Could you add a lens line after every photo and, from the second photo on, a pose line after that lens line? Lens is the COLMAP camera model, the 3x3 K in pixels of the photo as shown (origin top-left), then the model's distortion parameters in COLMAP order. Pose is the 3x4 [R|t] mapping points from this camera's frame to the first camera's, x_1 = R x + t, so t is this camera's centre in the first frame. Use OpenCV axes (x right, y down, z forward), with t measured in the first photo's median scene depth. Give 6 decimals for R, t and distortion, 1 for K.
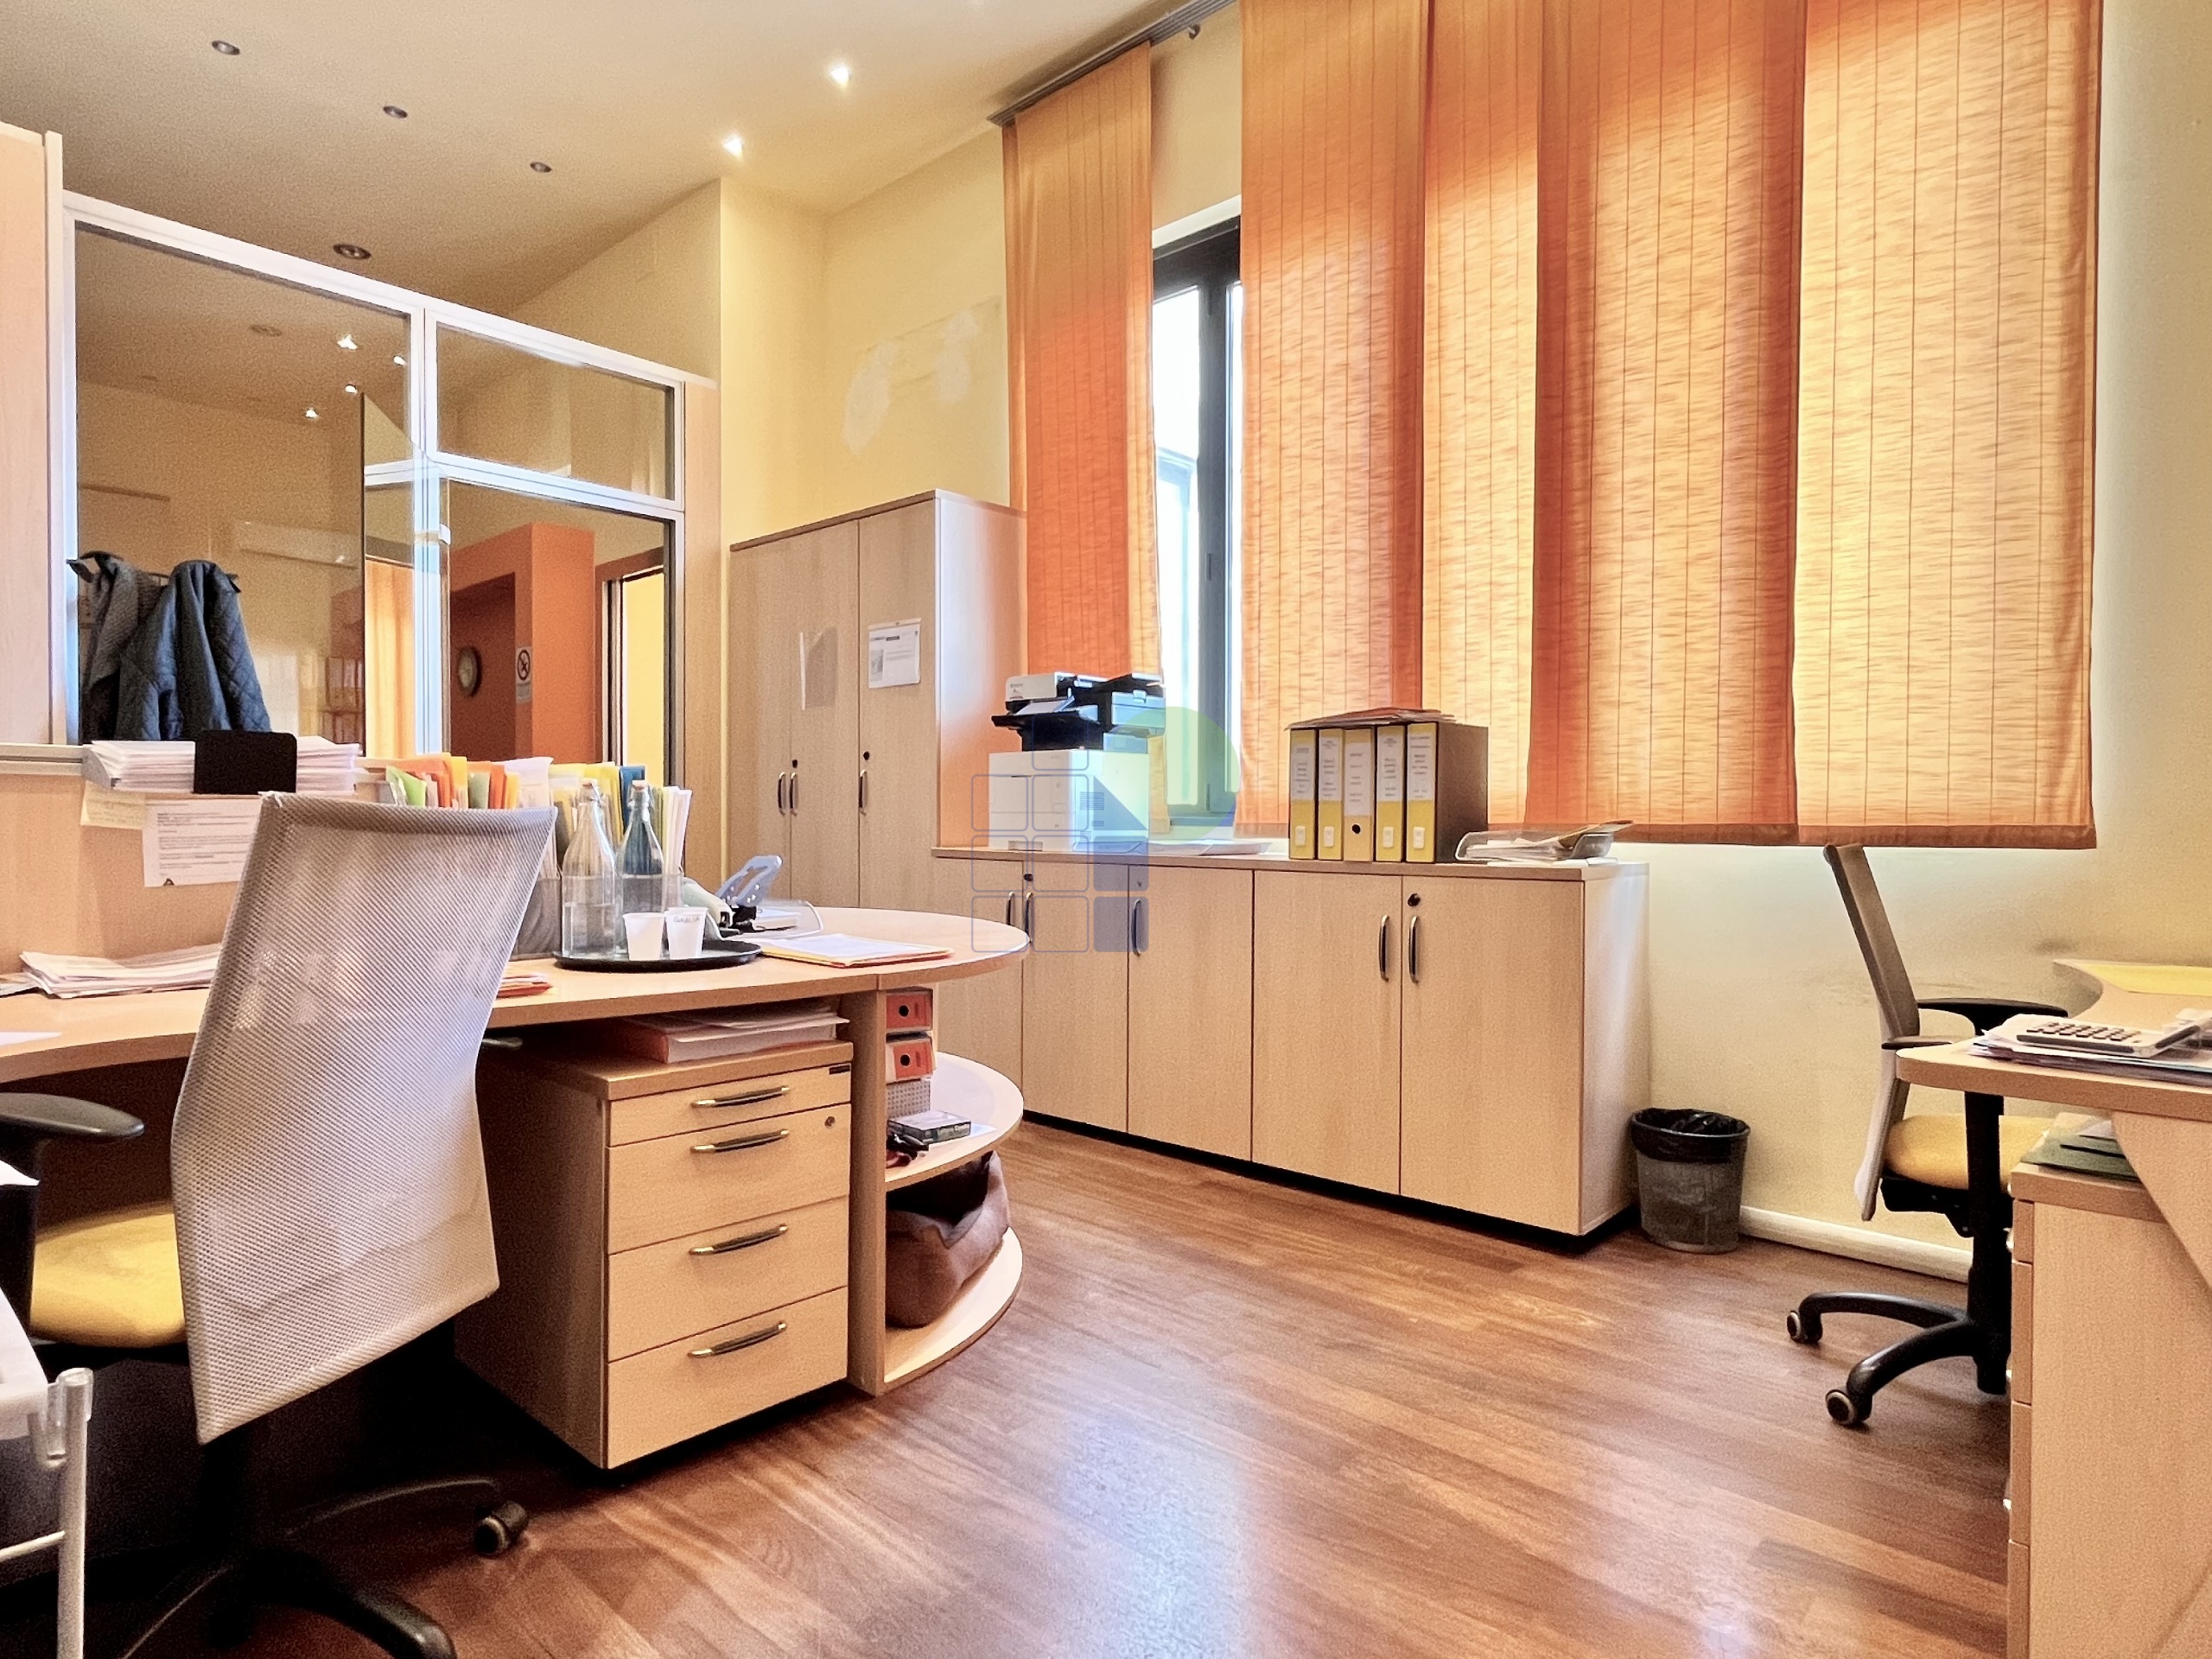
lens RADIAL K [[1242.7, 0, 1101.4], [0, 1242.7, 836.5], [0, 0, 1]] dist [-0.002042, 0.001069]
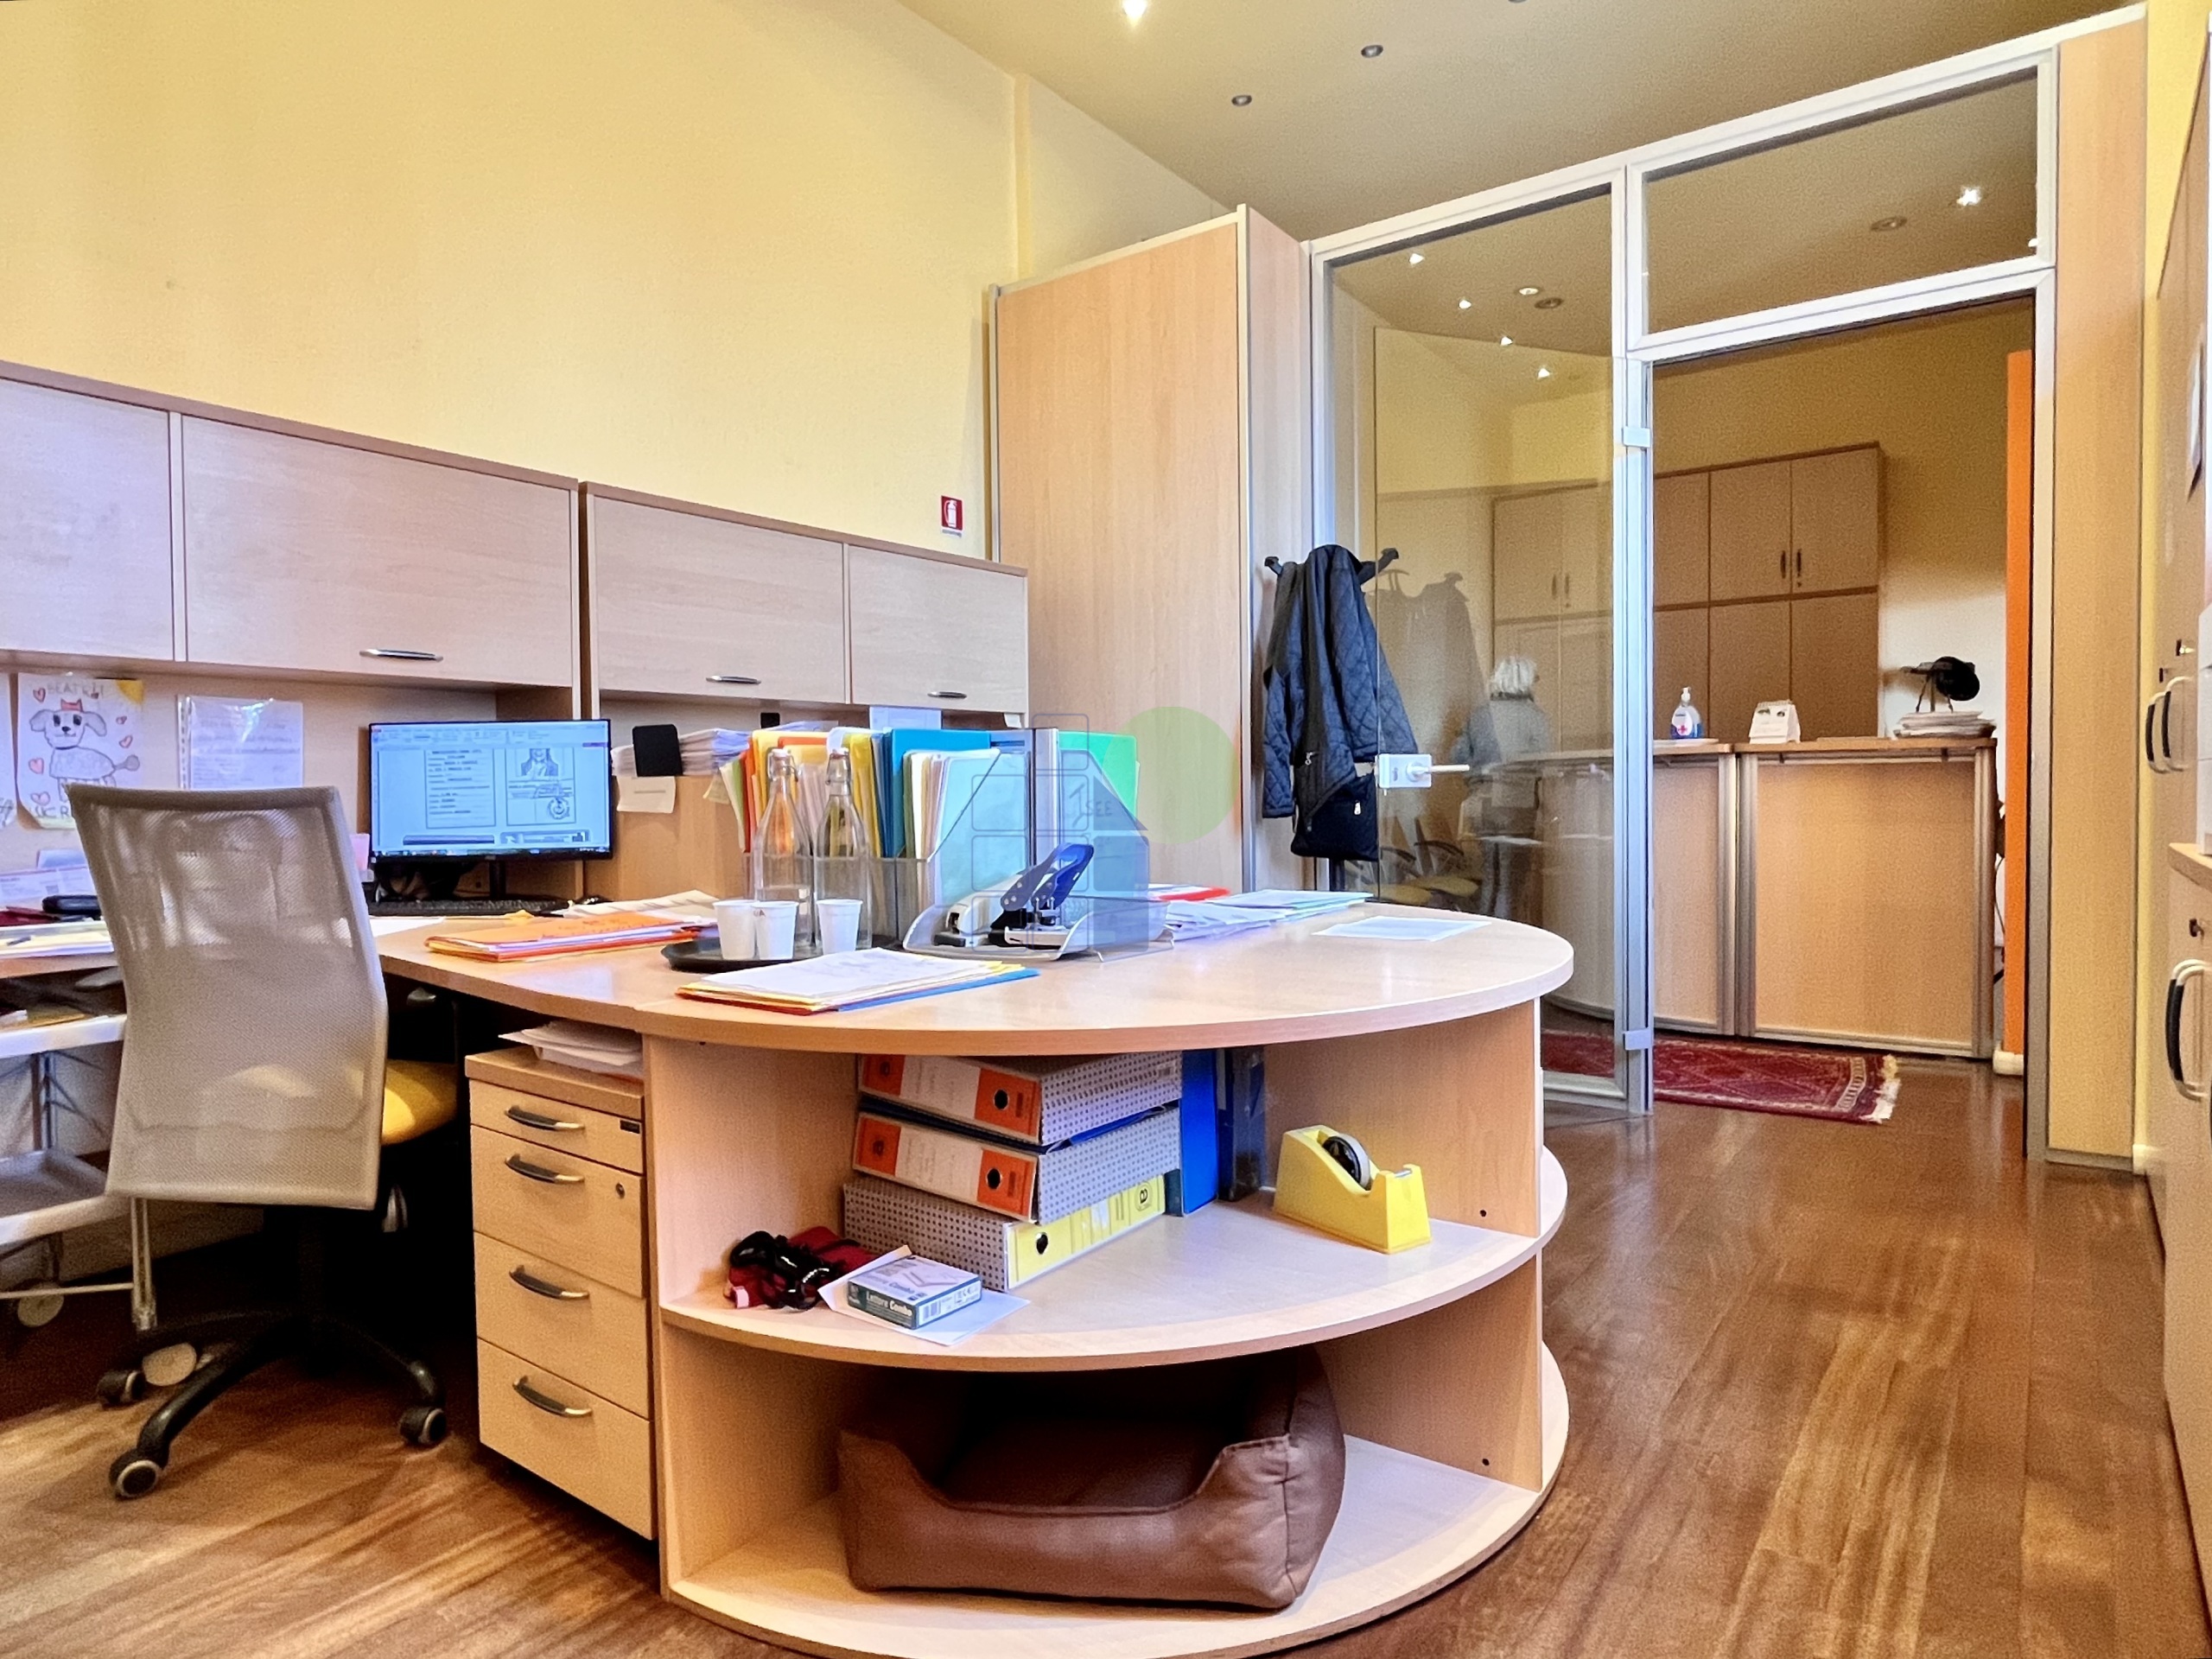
lens RADIAL K [[1298.4, 0, 1106.0], [0, 1298.4, 829.5], [0, 0, 1]] dist [-0.016479, -0.000031]
pose [[0.111726, 0.024155, -0.993445, 0.608301], [-0.004288, 0.999707, 0.023825, -0.011018], [0.993730, 0.001598, 0.111797, 1.235862]]
